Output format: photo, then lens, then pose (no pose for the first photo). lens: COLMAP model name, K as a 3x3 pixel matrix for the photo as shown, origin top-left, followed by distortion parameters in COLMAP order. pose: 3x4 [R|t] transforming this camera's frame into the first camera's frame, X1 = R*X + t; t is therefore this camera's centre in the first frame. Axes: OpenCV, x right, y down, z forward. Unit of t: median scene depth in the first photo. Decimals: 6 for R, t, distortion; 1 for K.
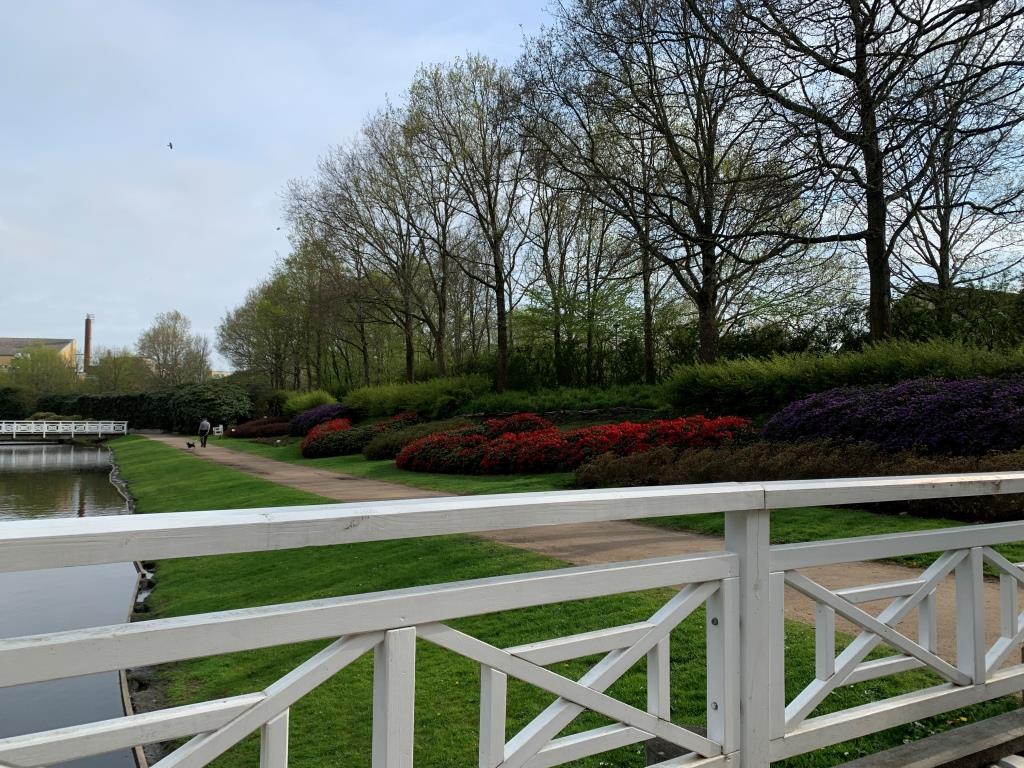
lens RADIAL K [[766.2, 0, 495.4], [0, 766.2, 383.6], [0, 0, 1]] dist [0.001519, -0.006191]
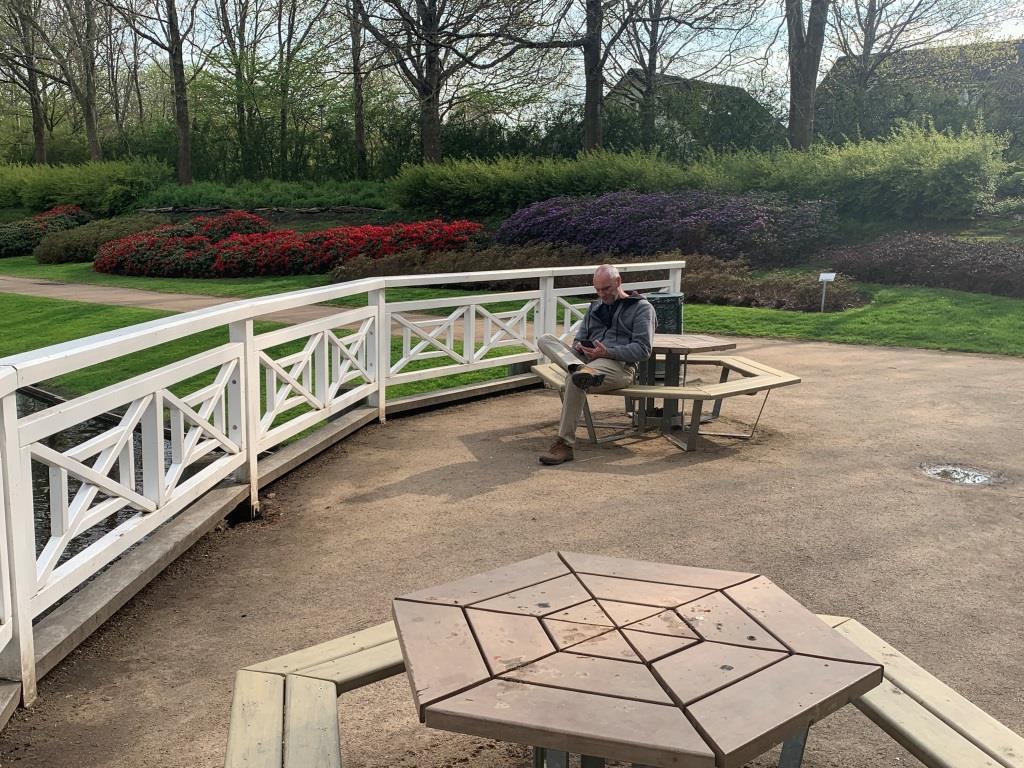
lens RADIAL K [[1020.1, 0, 512.0], [0, 1020.1, 384.0], [0, 0, 1]] dist [0.142179, -0.405205]
pose [[0.924454, -0.054508, 0.377377, -0.161559], [-0.028046, 0.977328, 0.209867, -0.031665], [-0.380260, -0.204597, 0.901966, -0.321835]]
